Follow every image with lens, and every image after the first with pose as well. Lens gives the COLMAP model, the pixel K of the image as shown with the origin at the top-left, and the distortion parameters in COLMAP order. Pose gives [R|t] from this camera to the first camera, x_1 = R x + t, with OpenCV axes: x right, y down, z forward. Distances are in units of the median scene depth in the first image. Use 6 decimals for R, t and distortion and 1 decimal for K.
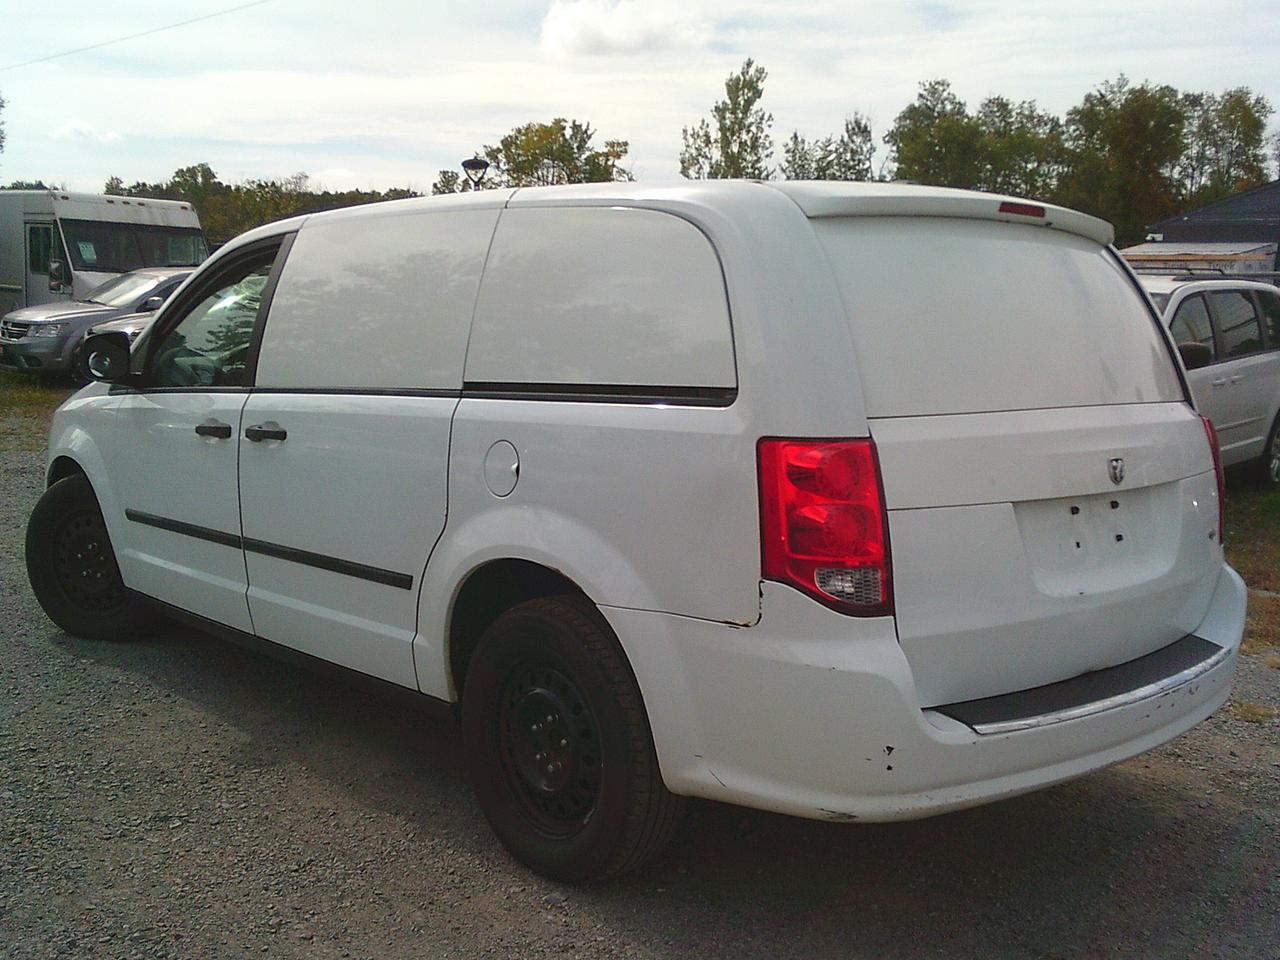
lens RADIAL K [[1340.3, 0, 677.0], [0, 1340.3, 475.4], [0, 0, 1]] dist [0.101641, -0.166153]
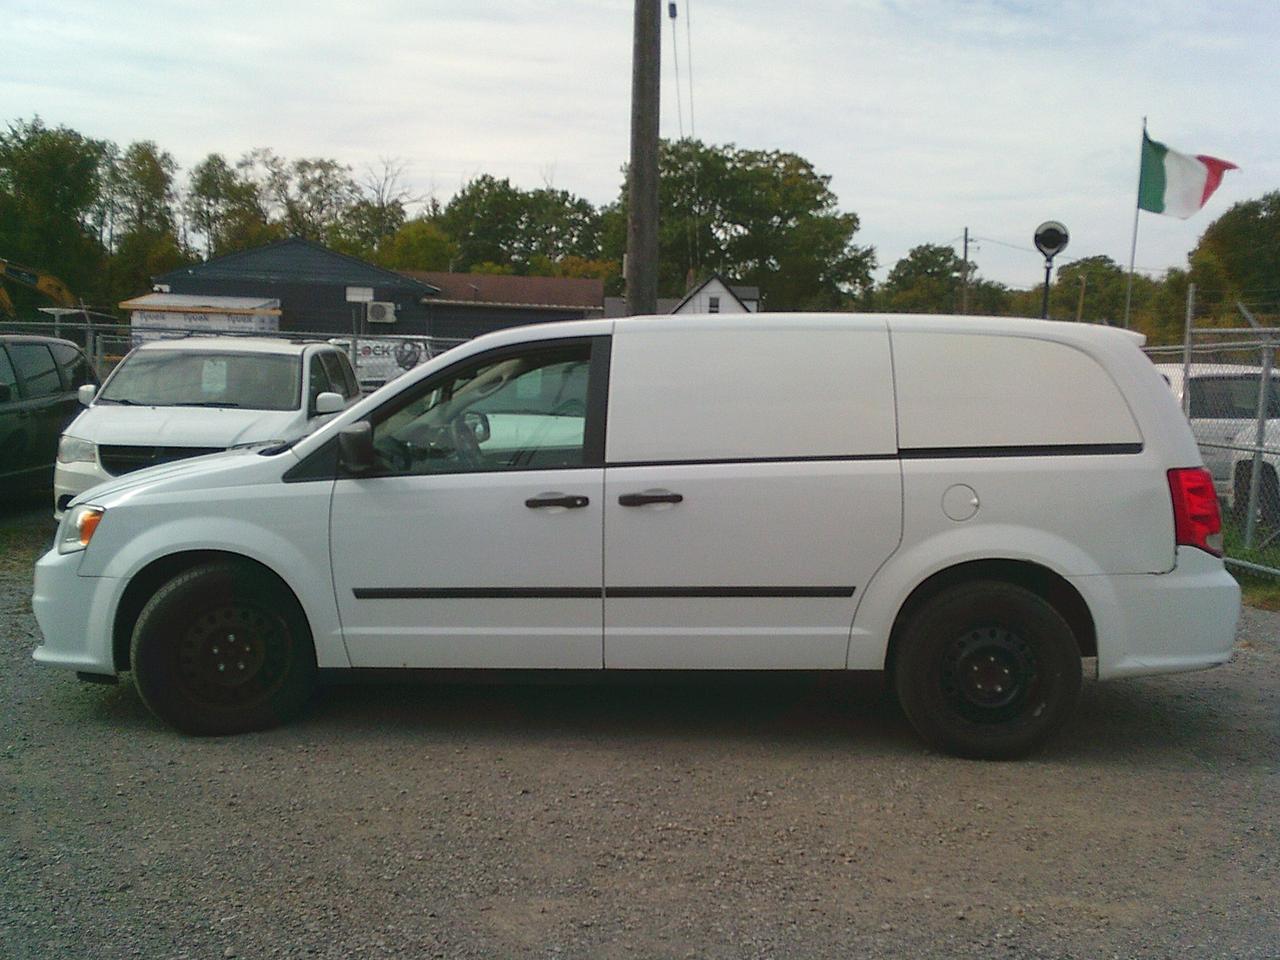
lens RADIAL K [[1340.3, 0, 677.0], [0, 1340.3, 475.4], [0, 0, 1]] dist [0.101641, -0.166153]
pose [[0.709650, -0.059629, 0.702027, -1.307379], [0.082424, 0.996596, 0.001331, -0.059133], [-0.699717, 0.056919, 0.712149, 0.111734]]
